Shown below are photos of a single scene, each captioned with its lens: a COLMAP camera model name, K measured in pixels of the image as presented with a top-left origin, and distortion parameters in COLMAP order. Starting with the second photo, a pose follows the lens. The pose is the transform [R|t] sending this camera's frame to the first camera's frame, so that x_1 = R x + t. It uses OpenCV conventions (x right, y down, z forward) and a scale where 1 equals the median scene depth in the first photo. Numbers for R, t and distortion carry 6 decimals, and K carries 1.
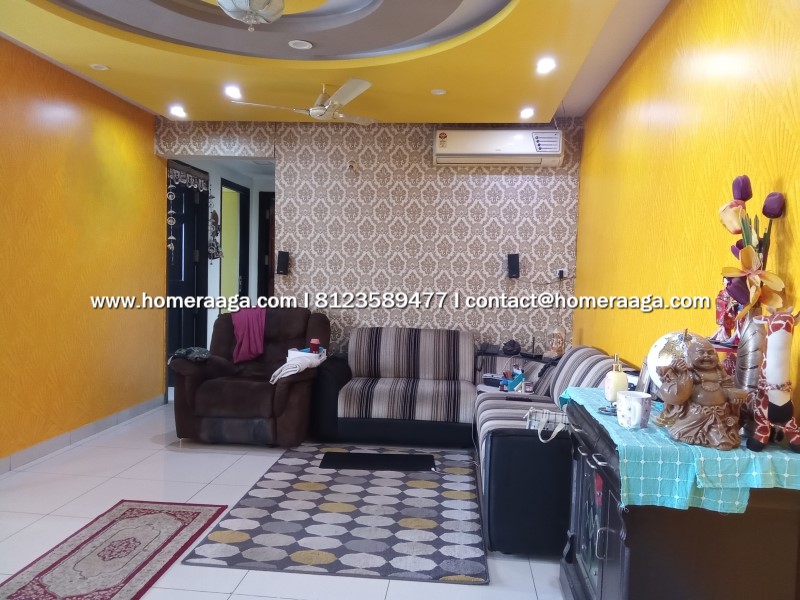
lens RADIAL K [[625.1, 0, 400.0], [0, 625.1, 300.0], [0, 0, 1]] dist [0.076574, -0.121152]
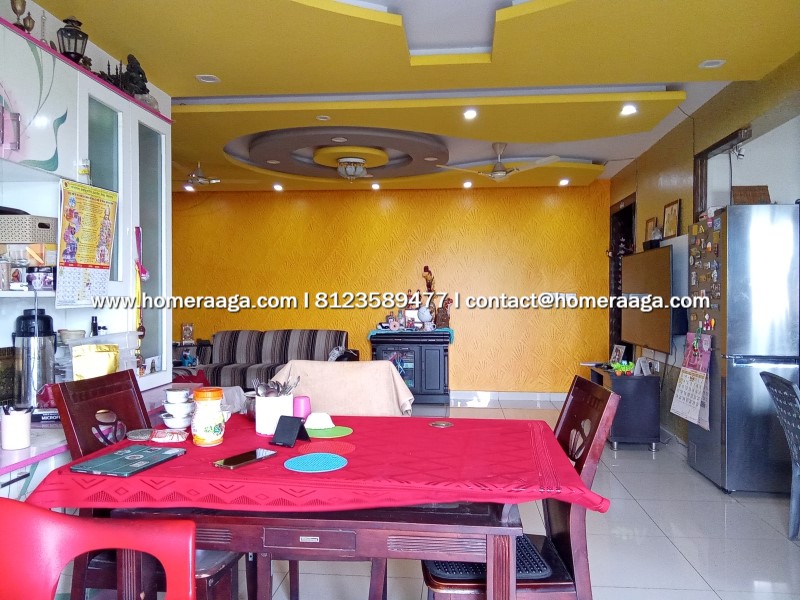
lens RADIAL K [[625.1, 0, 400.0], [0, 625.1, 300.0], [0, 0, 1]] dist [0.076574, -0.121152]
pose [[-0.005004, -0.034985, 0.999375, -1.564117], [0.041363, 0.998525, 0.035162, -0.057815], [-0.999132, 0.041513, -0.003550, 0.548197]]
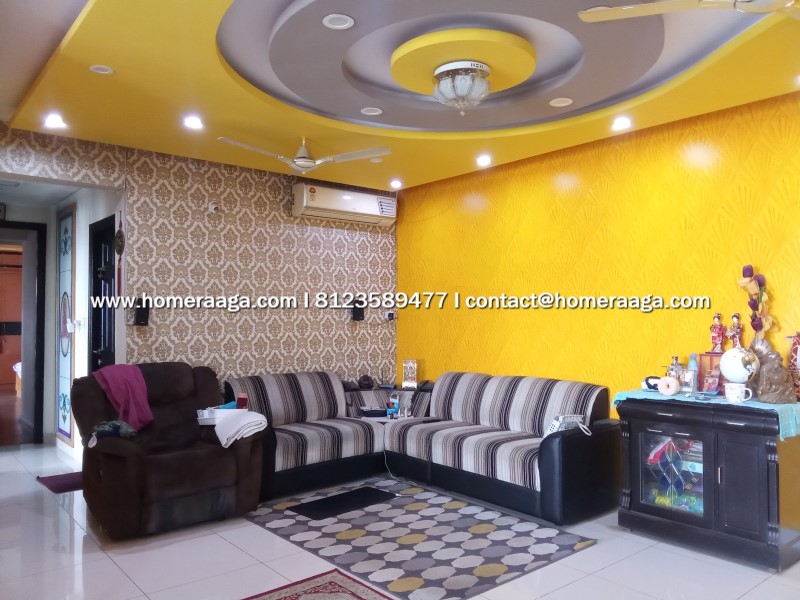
lens RADIAL K [[625.1, 0, 400.0], [0, 625.1, 300.0], [0, 0, 1]] dist [0.076574, -0.121152]
pose [[0.696184, -0.010098, 0.717793, -0.735210], [0.052025, 0.997981, -0.036420, -0.034288], [-0.715976, 0.062698, 0.695304, 0.197166]]
